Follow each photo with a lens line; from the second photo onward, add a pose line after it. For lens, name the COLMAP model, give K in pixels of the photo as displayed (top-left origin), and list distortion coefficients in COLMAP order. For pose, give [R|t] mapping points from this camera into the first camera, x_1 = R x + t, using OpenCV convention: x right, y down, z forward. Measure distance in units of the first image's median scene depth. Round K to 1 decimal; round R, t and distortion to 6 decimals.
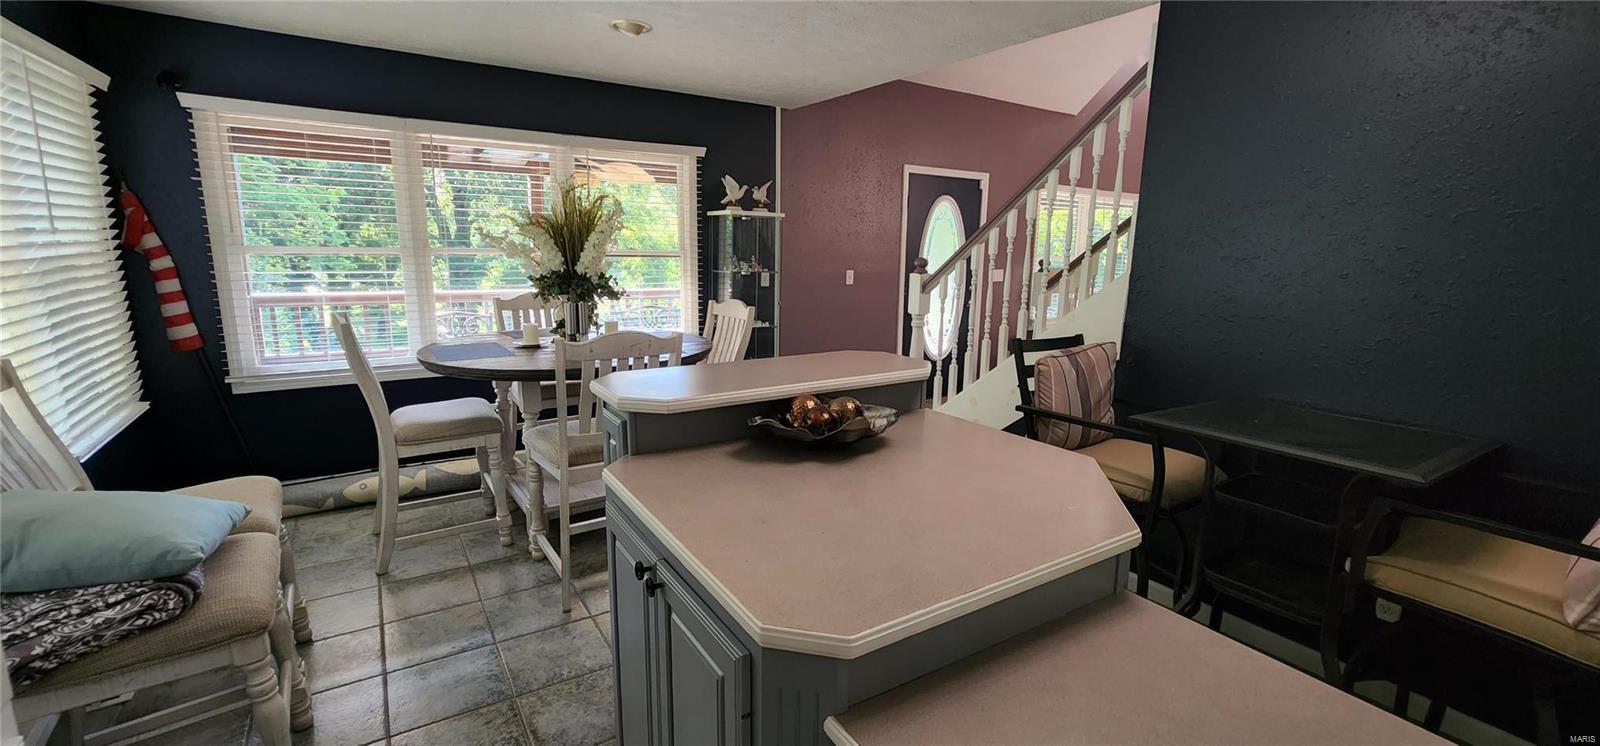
lens RADIAL K [[665.2, 0, 801.6], [0, 665.2, 375.6], [0, 0, 1]] dist [0.003164, -0.000950]
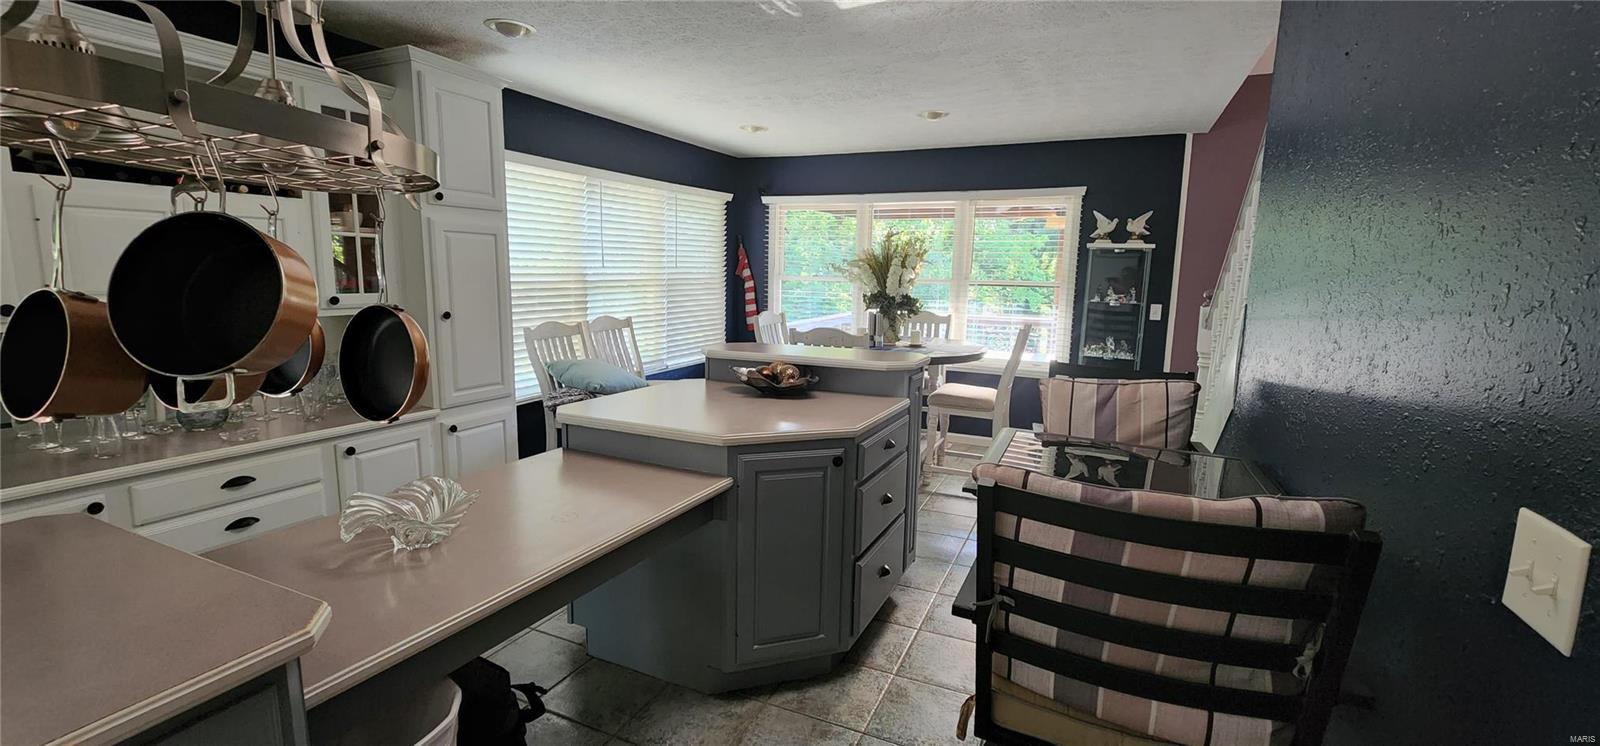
lens RADIAL K [[665.2, 0, 804.9], [0, 665.2, 367.6], [0, 0, 1]] dist [0.003164, -0.000950]
pose [[0.535815, 0.115488, -0.836400, 0.543222], [-0.170587, 0.984980, 0.026722, -0.006769], [0.826924, 0.128361, 0.547467, 0.075966]]
